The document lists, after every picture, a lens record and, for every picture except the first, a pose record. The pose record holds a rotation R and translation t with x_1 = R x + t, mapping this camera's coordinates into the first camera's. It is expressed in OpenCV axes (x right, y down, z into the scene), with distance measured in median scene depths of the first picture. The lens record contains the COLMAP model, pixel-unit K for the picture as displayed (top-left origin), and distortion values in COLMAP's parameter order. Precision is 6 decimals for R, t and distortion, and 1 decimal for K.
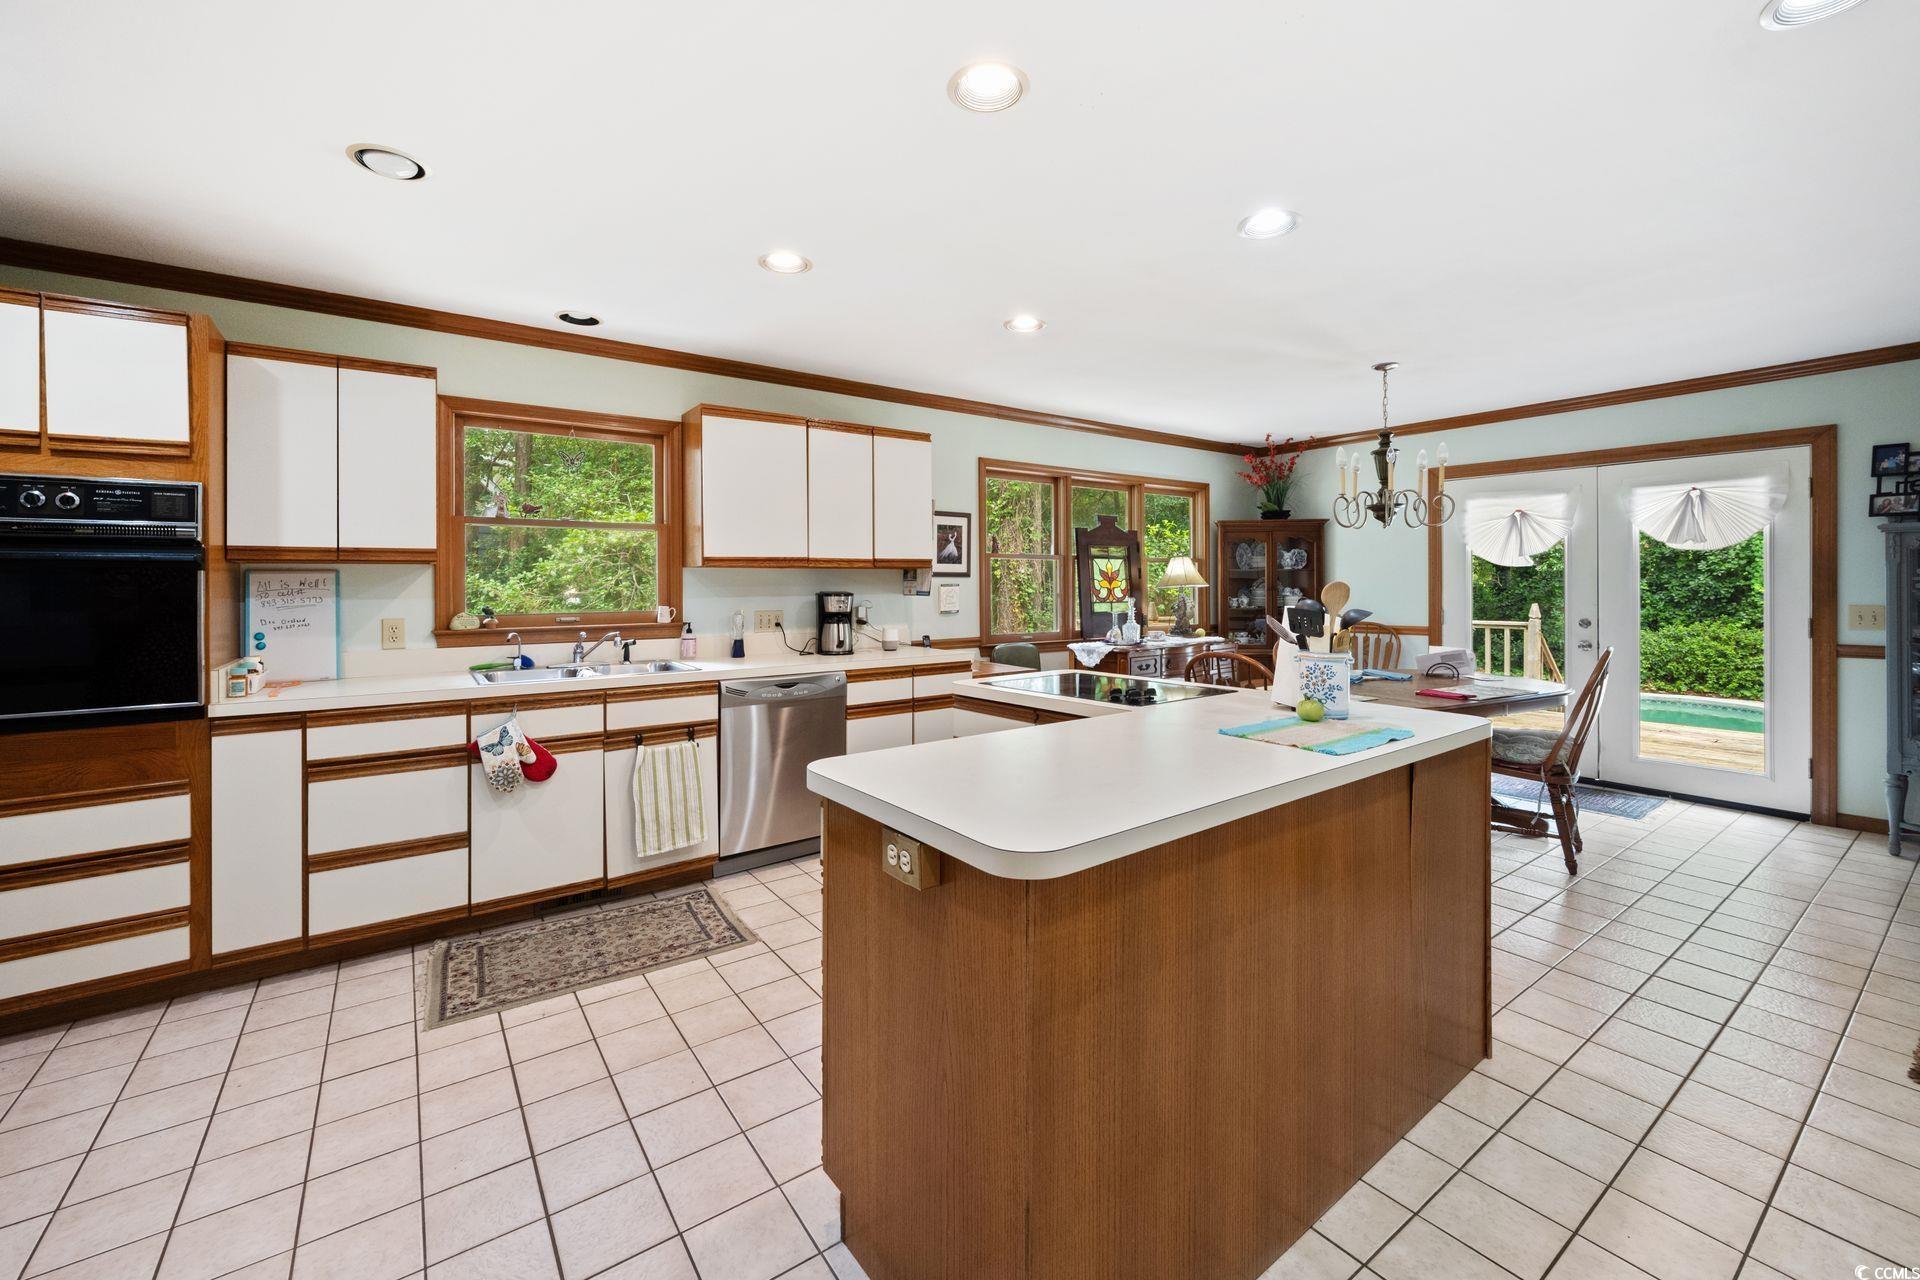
lens RADIAL K [[776.0, 0, 955.1], [0, 776.0, 586.5], [0, 0, 1]] dist [-0.001119, -0.000351]
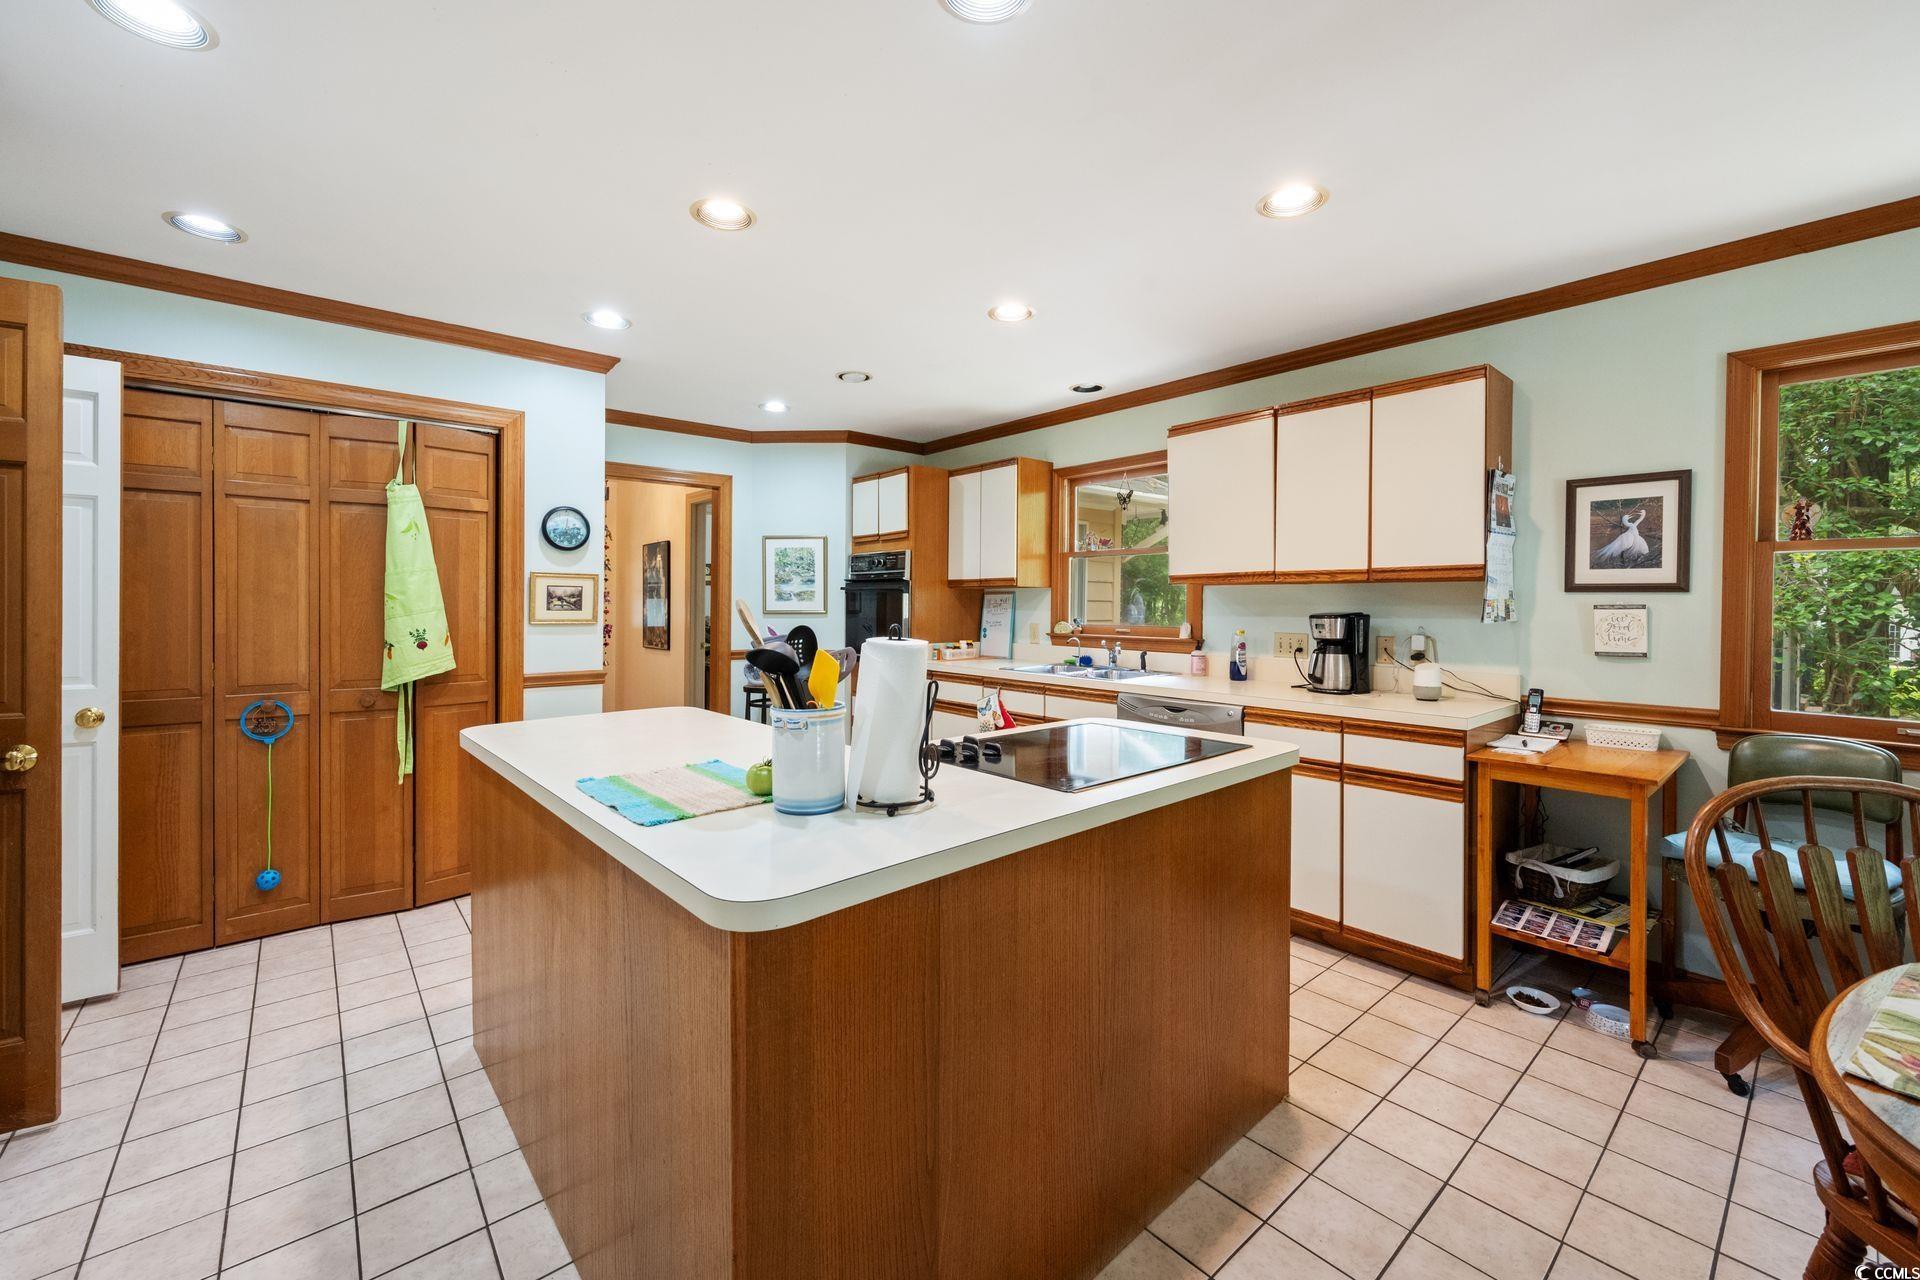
lens RADIAL K [[770.9, 0, 954.2], [0, 770.9, 602.5], [0, 0, 1]] dist [-0.000955, -0.000191]
pose [[0.083848, 0.006125, -0.996460, 0.631557], [-0.007048, 0.999960, 0.005553, -0.005747], [0.996454, 0.006558, 0.083888, 0.593002]]
